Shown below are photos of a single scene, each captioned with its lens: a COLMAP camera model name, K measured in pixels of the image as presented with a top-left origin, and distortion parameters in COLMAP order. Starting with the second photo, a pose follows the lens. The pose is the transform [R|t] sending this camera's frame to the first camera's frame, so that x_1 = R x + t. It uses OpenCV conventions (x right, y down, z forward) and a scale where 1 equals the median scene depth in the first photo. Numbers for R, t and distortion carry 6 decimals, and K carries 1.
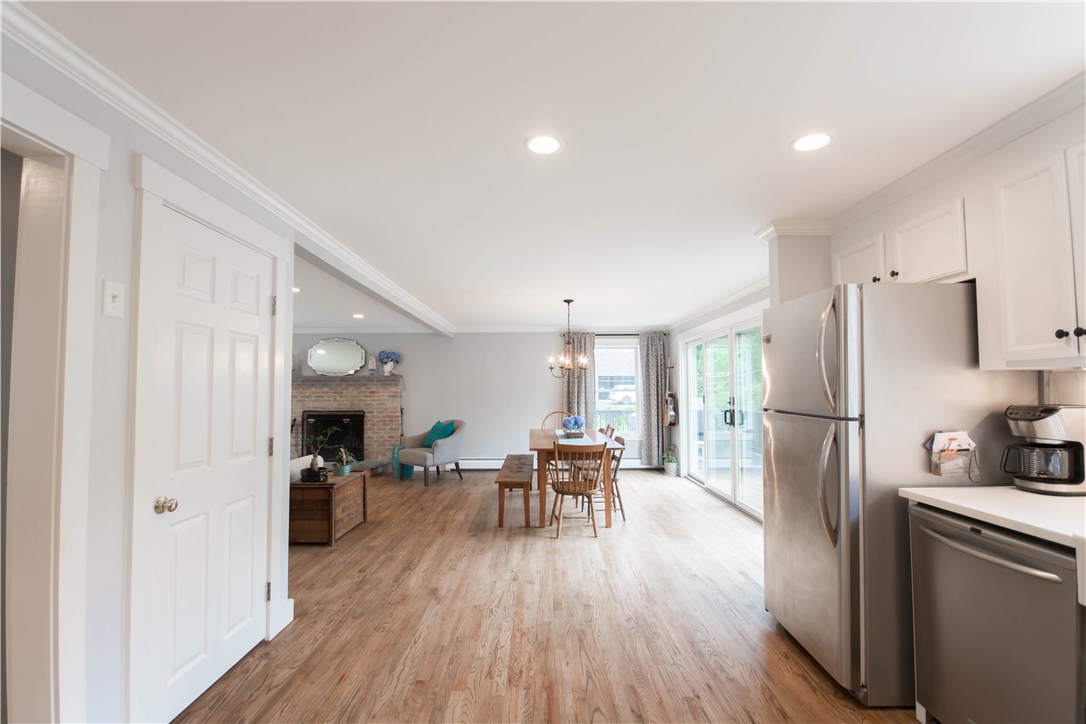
lens RADIAL K [[475.8, 0, 539.0], [0, 475.8, 371.3], [0, 0, 1]] dist [0.001029, 0.000659]
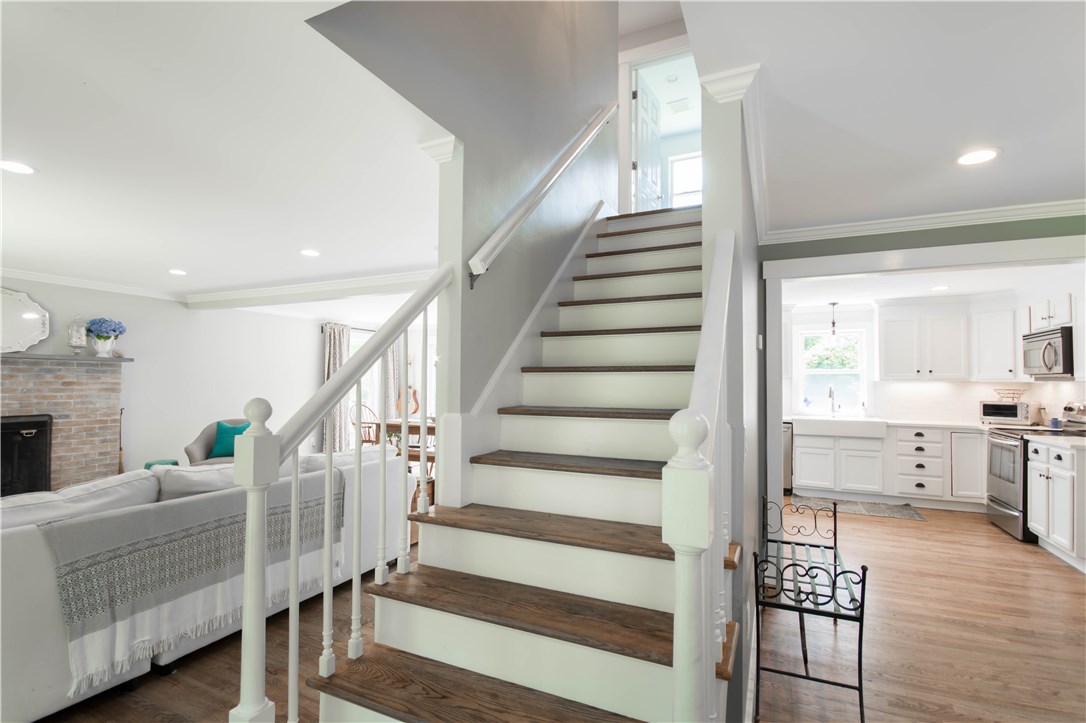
lens RADIAL K [[504.4, 0, 535.8], [0, 504.4, 371.4], [0, 0, 1]] dist [0.021814, -0.018664]
pose [[0.425229, 0.028730, 0.904629, -1.305644], [-0.043948, 0.998973, -0.011069, 0.018385], [-0.904018, -0.035050, 0.426055, 0.358169]]
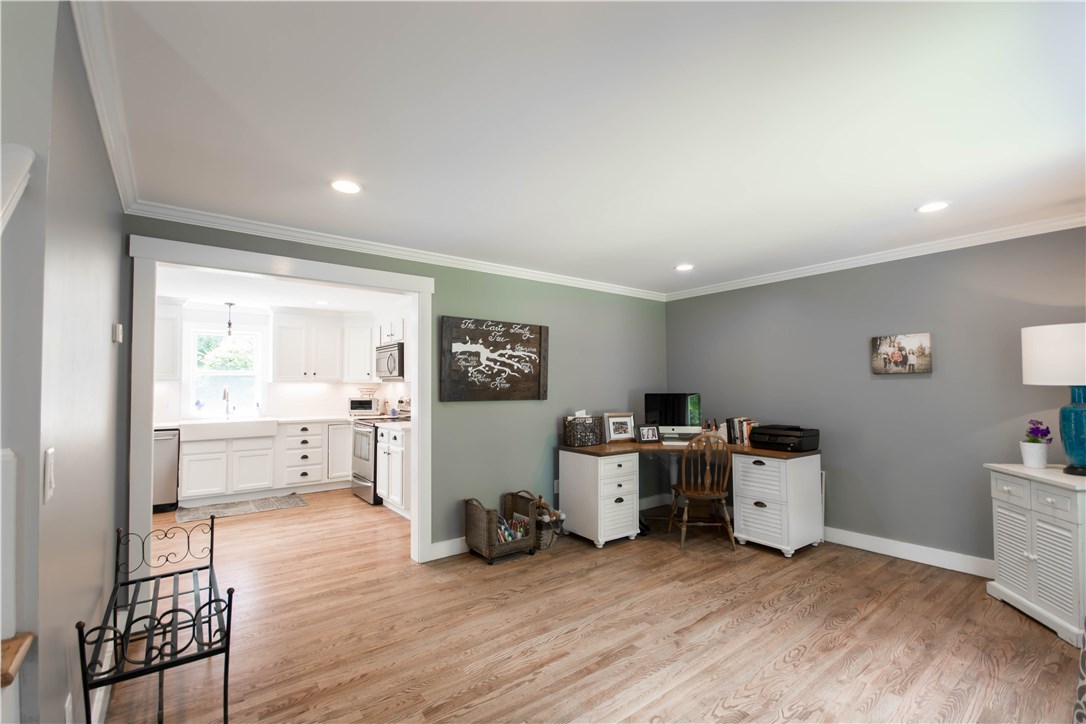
lens RADIAL K [[475.8, 0, 539.0], [0, 475.8, 371.3], [0, 0, 1]] dist [0.001029, 0.000659]
pose [[-0.608078, 0.030823, 0.793279, -1.222860], [-0.023179, 0.998131, -0.056550, 0.016660], [-0.793539, -0.052775, -0.606227, 0.324243]]
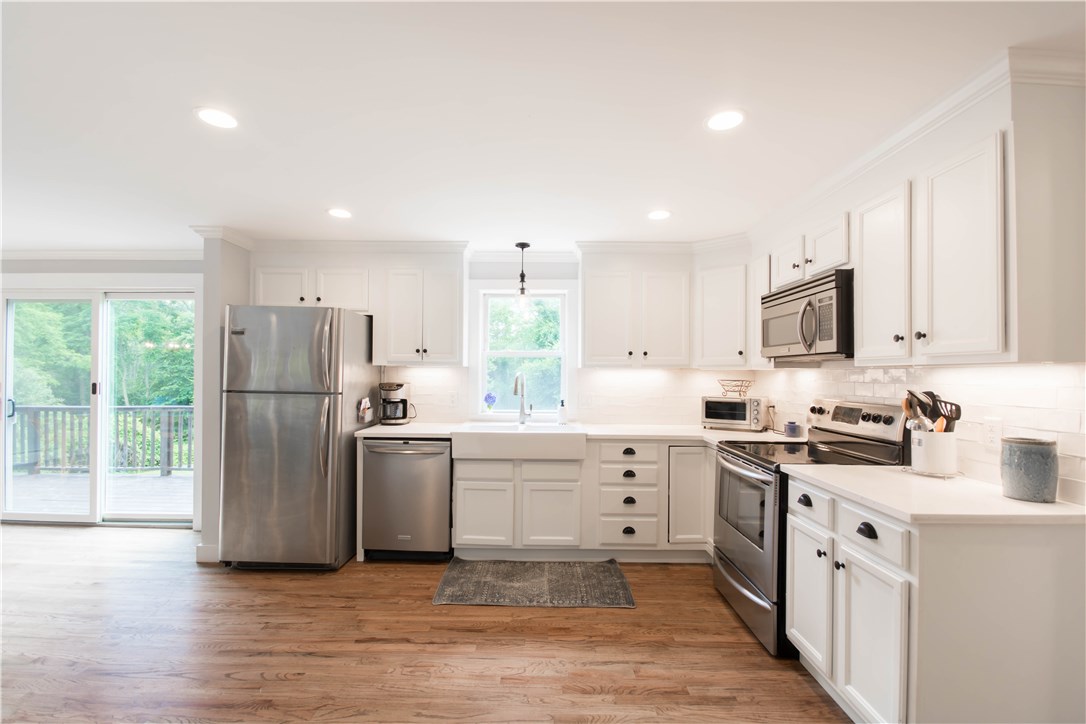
lens RADIAL K [[475.8, 0, 539.0], [0, 475.8, 371.3], [0, 0, 1]] dist [0.001029, 0.000659]
pose [[0.003058, 0.010753, 0.999938, -0.468977], [-0.045923, 0.998889, -0.010602, 0.006439], [-0.998940, -0.045888, 0.003548, 0.164417]]
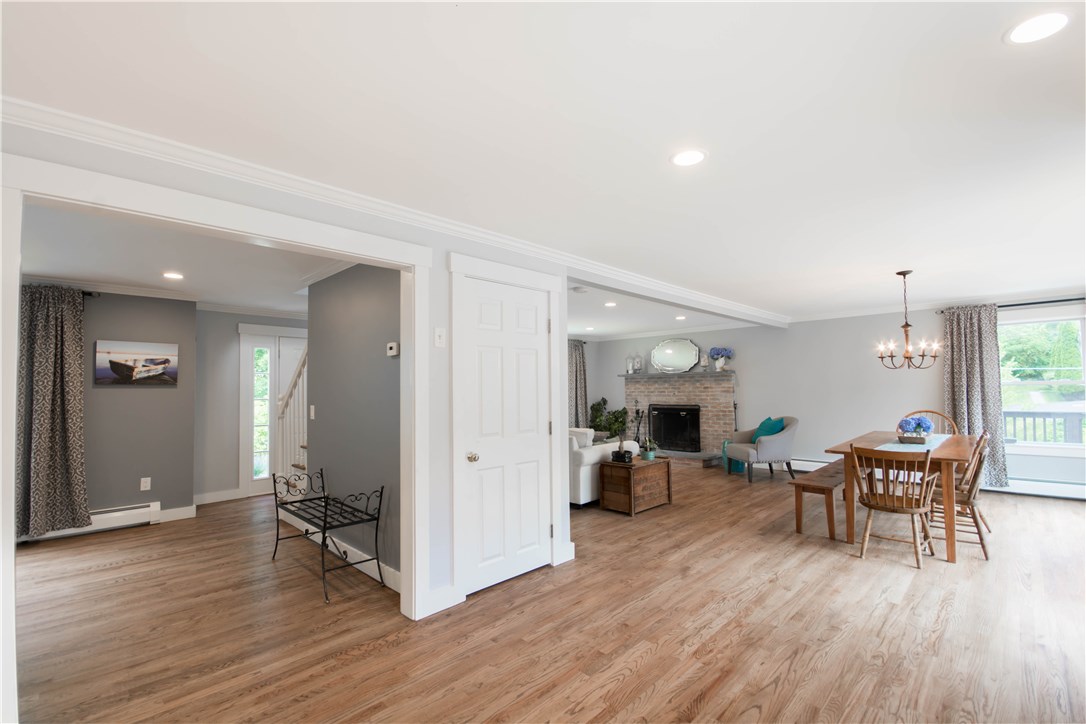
lens RADIAL K [[475.8, 0, 539.0], [0, 475.8, 371.3], [0, 0, 1]] dist [0.001029, 0.000659]
pose [[0.709658, -0.029984, -0.703908, 0.243895], [0.037075, 0.999299, -0.005189, -0.000544], [0.703570, -0.022415, 0.710272, -0.005716]]
